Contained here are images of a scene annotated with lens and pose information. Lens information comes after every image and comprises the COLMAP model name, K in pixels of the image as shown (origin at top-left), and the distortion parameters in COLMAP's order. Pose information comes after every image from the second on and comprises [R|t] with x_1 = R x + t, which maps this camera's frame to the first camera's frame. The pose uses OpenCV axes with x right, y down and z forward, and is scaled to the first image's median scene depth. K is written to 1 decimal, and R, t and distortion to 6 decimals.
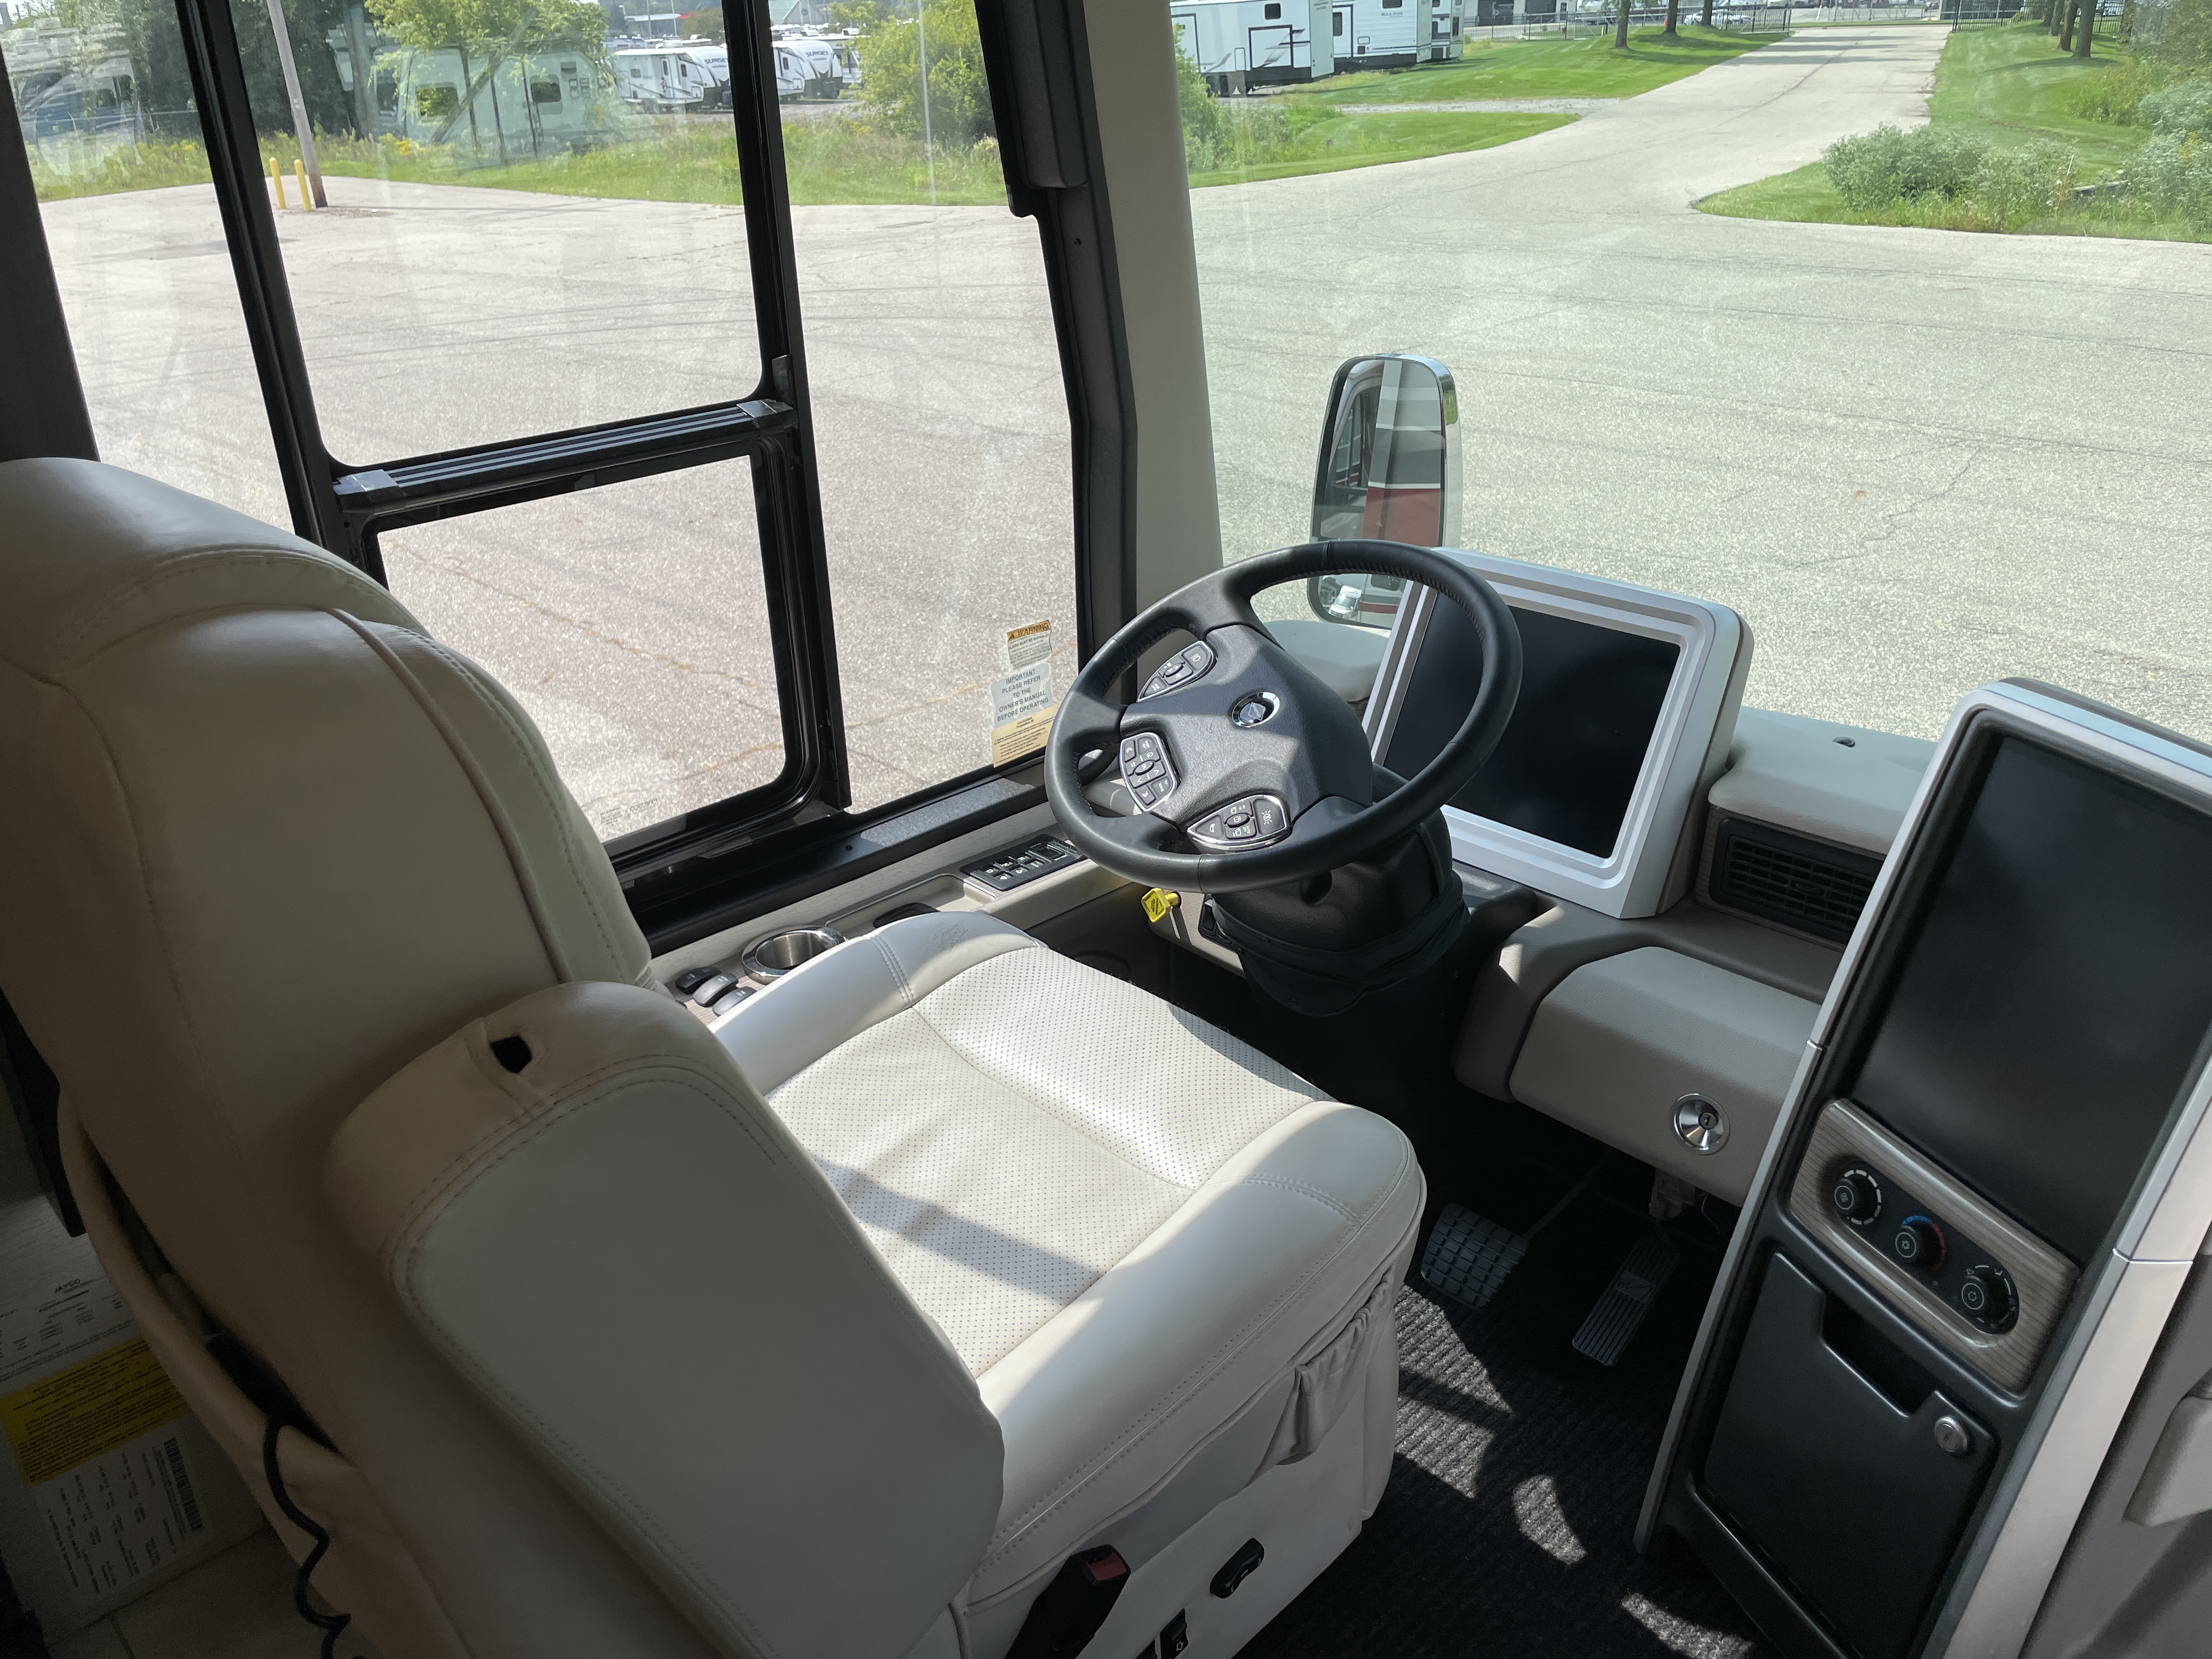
lens RADIAL K [[1667.7, 0, 1106.0], [0, 1667.7, 829.5], [0, 0, 1]] dist [0.068615, -0.096779]
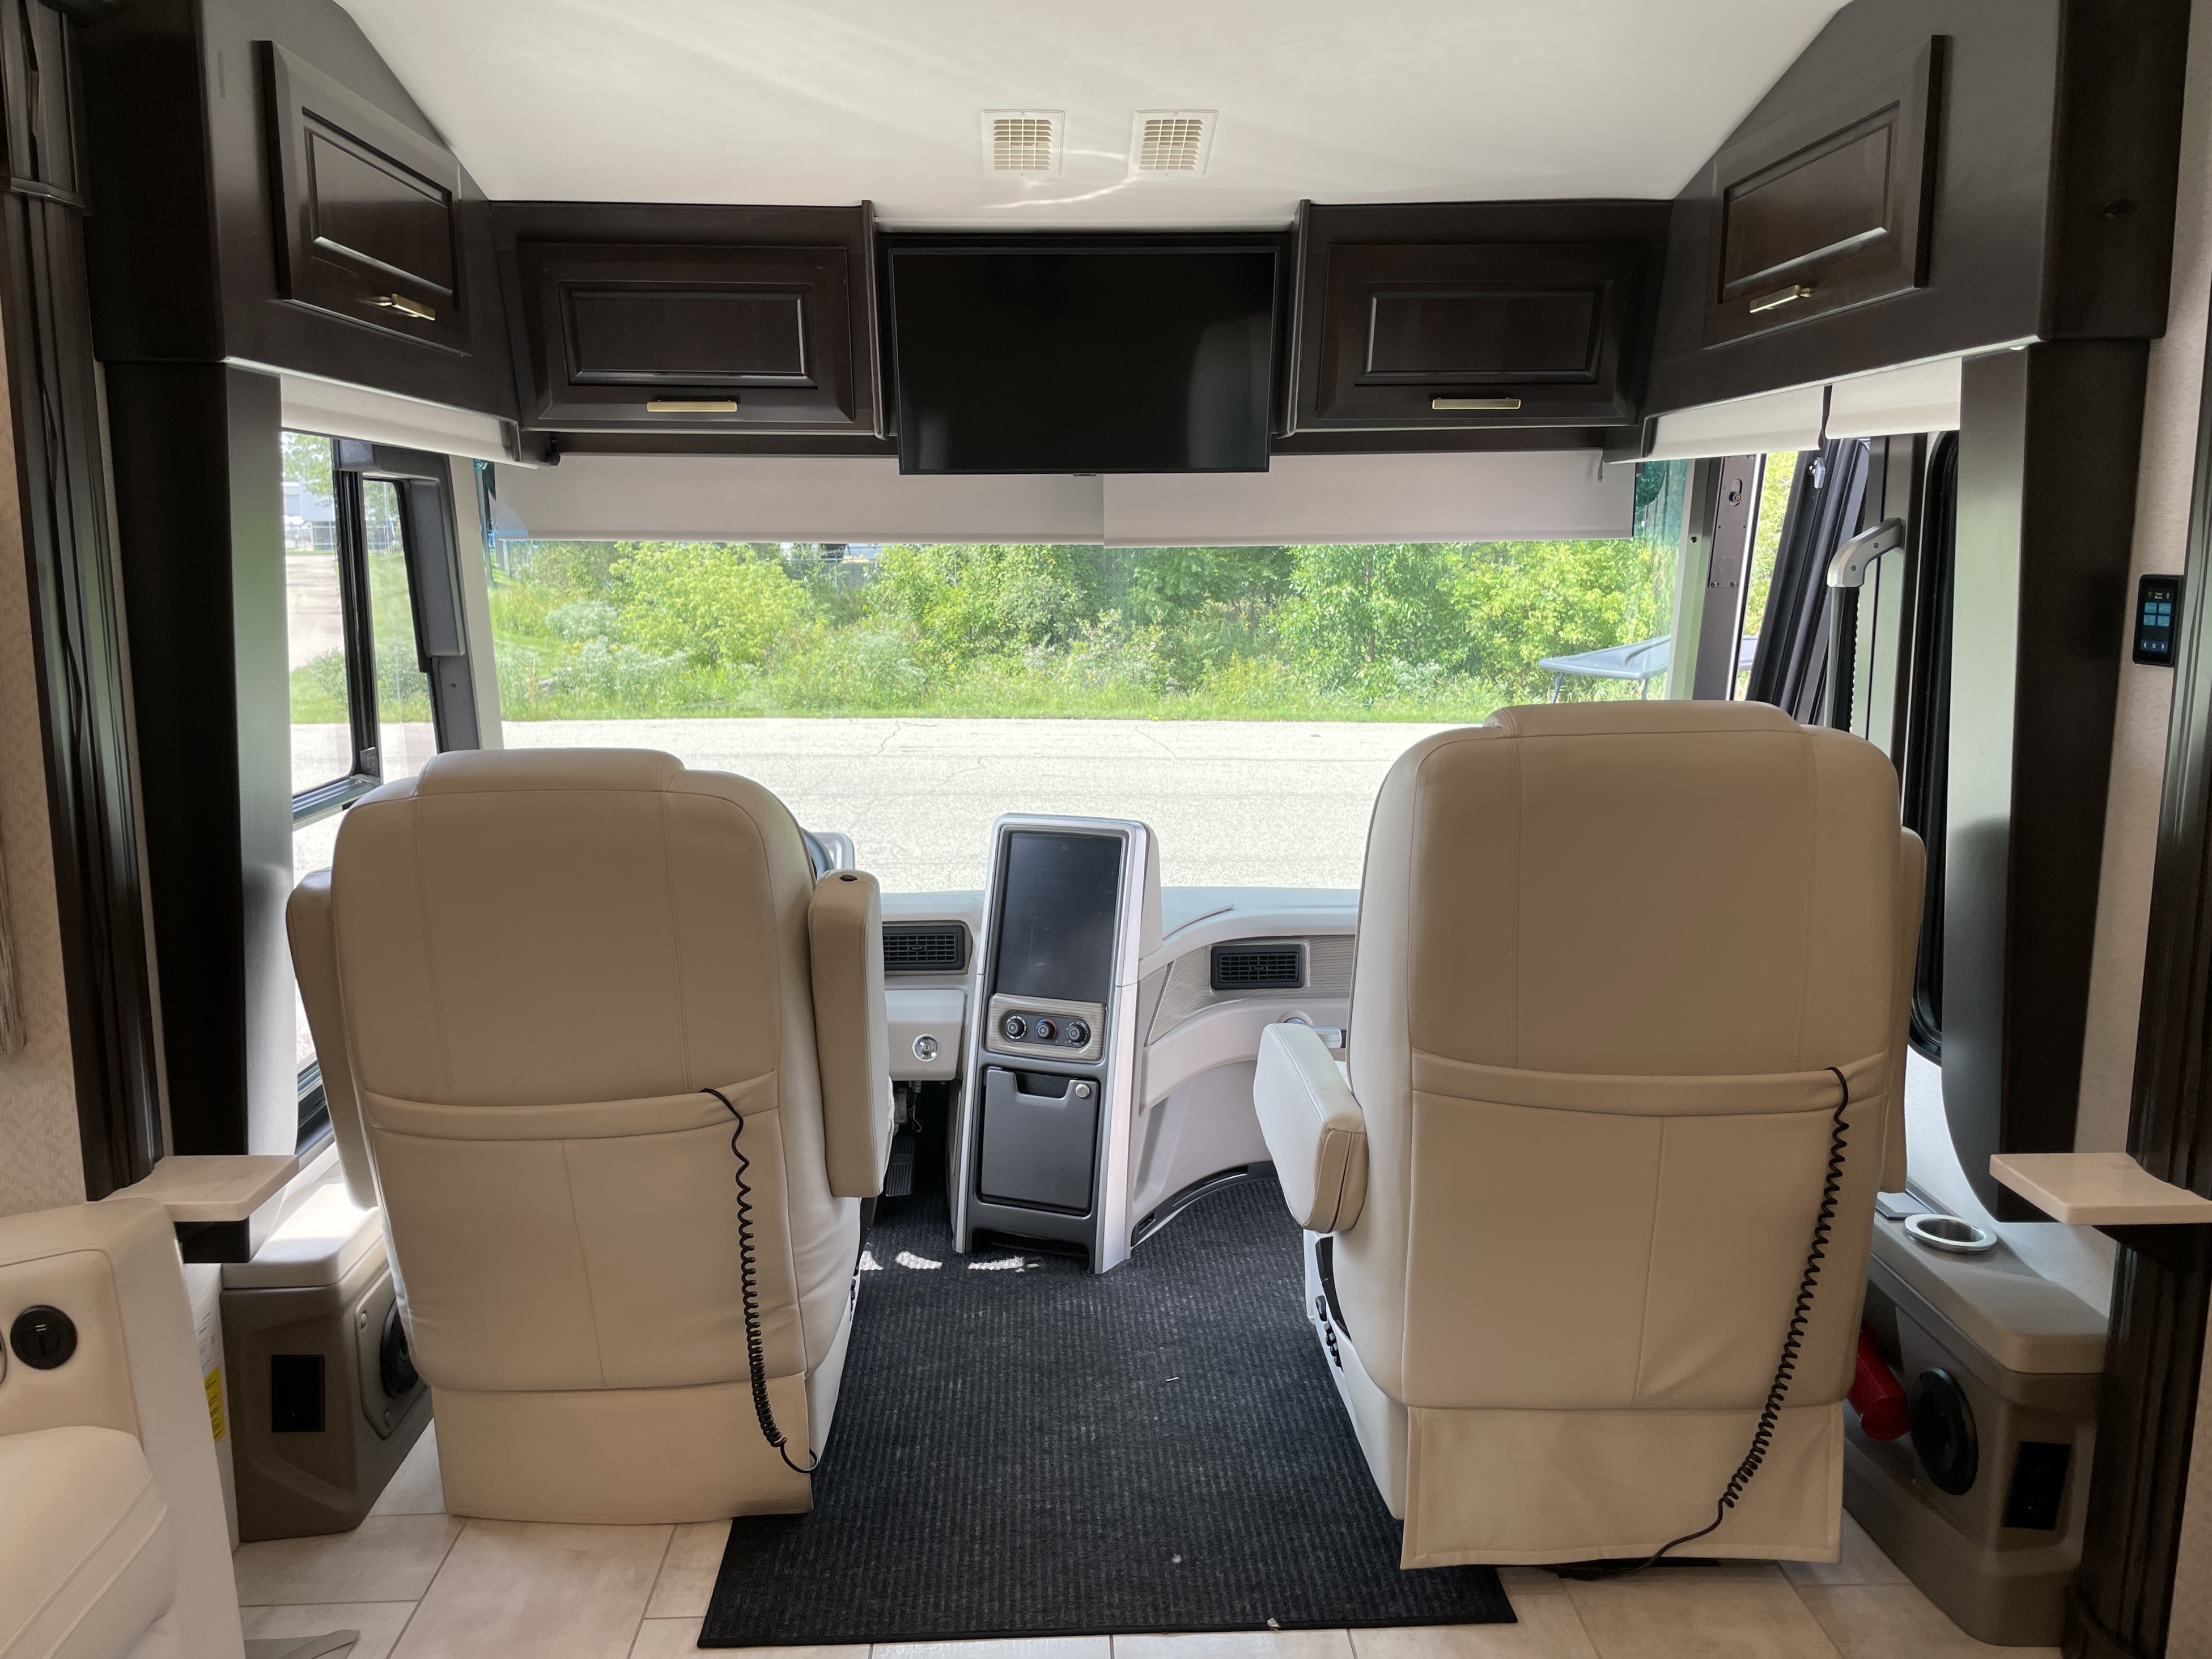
lens RADIAL K [[1710.0, 0, 1106.0], [0, 1710.0, 829.5], [0, 0, 1]] dist [-0.001273, -0.000637]
pose [[0.663614, -0.096311, 0.741849, -1.049371], [0.301633, 0.941940, -0.147535, 0.296645], [-0.684568, 0.321673, 0.654136, -0.646282]]
